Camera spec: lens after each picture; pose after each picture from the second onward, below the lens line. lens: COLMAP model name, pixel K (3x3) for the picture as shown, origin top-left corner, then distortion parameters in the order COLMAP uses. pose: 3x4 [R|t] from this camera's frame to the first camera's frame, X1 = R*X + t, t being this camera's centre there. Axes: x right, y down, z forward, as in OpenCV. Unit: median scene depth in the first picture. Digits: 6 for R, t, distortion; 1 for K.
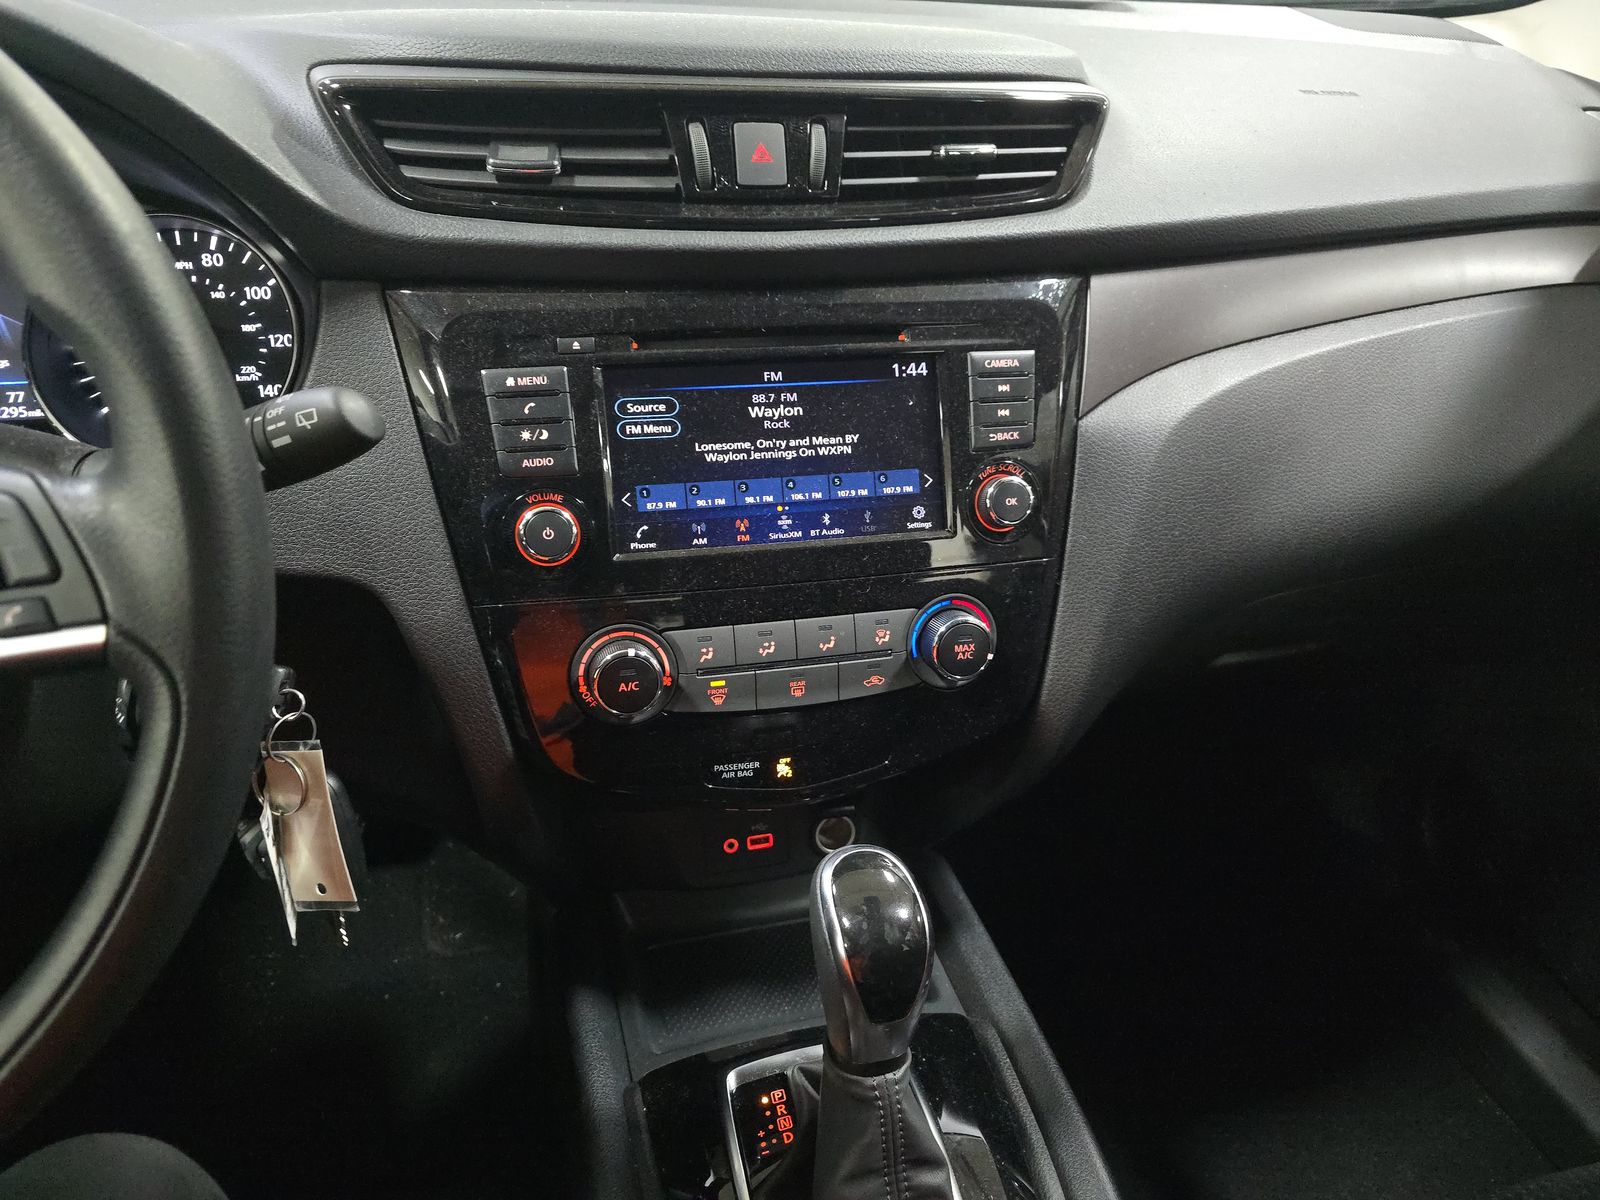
lens RADIAL K [[1068.5, 0, 800.0], [0, 1068.5, 600.0], [0, 0, 1]] dist [0.057156, -0.087756]
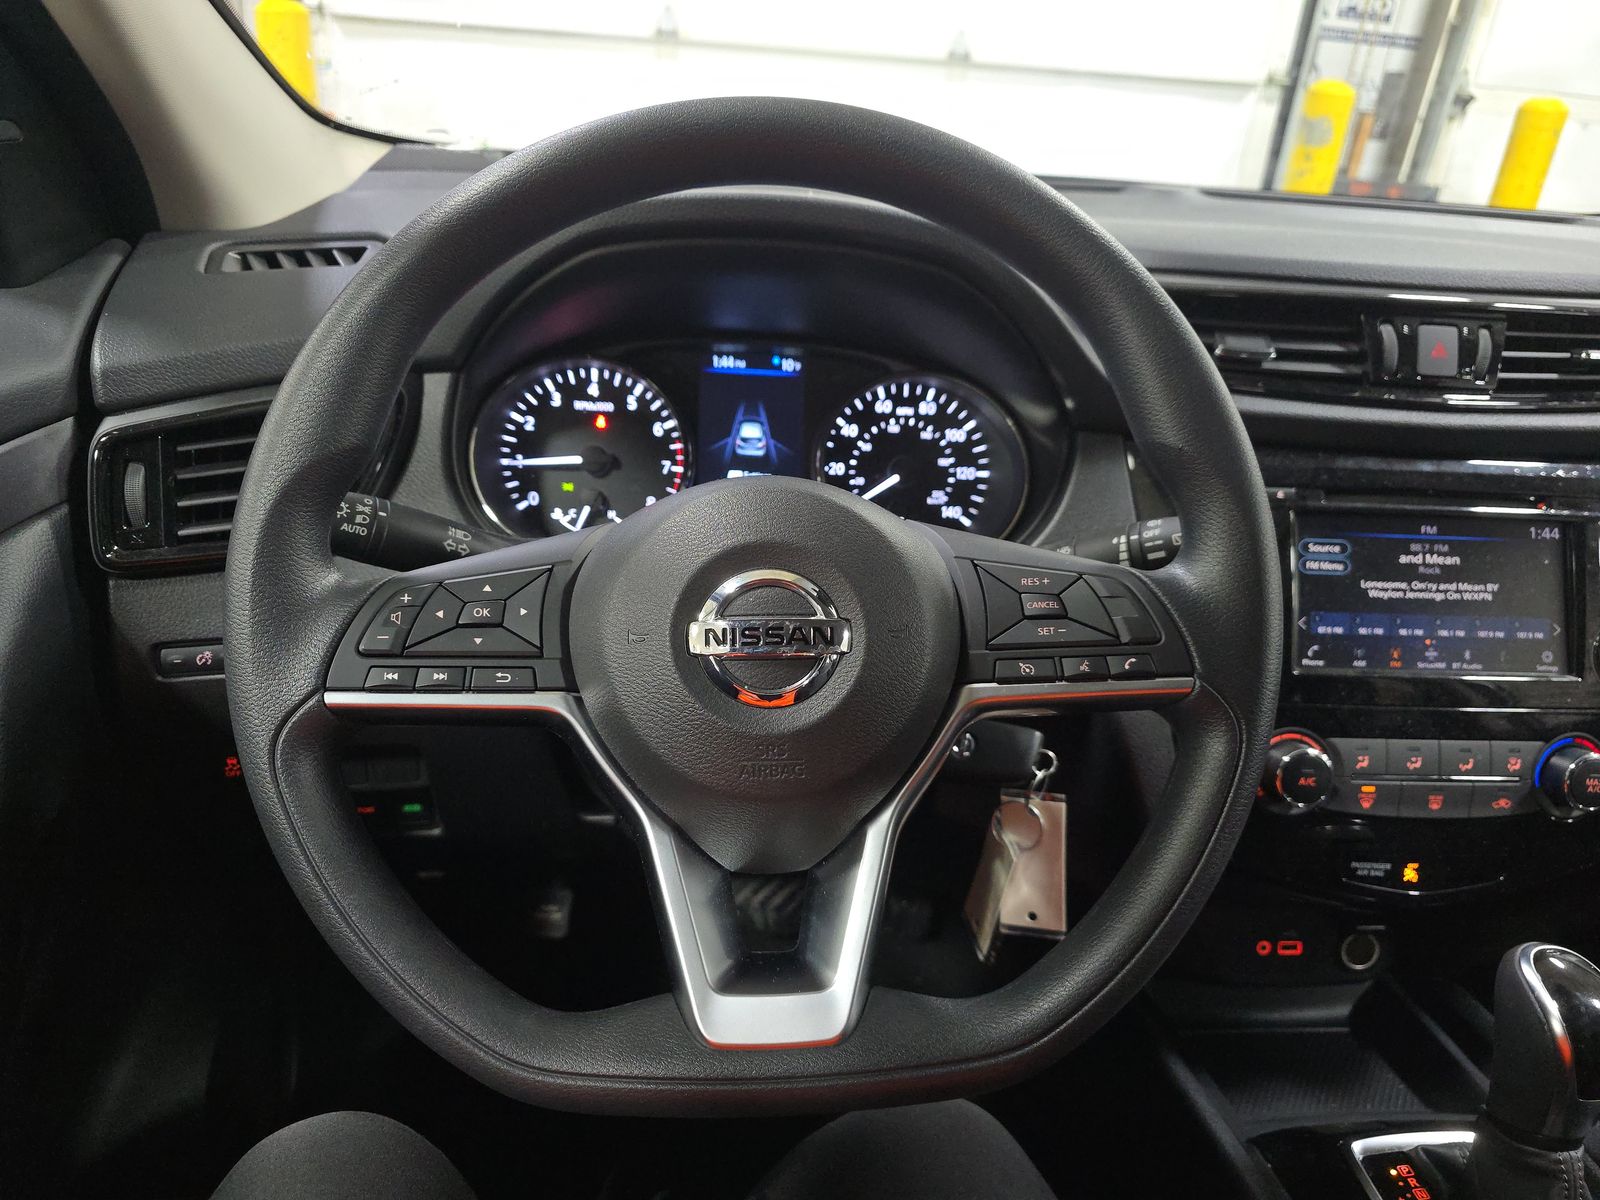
lens RADIAL K [[1050.2, 0, 800.0], [0, 1050.2, 600.0], [0, 0, 1]] dist [-0.006407, -0.003593]
pose [[0.982763, 0.084558, -0.164398, -0.501337], [-0.105468, 0.986796, -0.122924, 0.079848], [0.151833, 0.138144, 0.978705, -0.214131]]
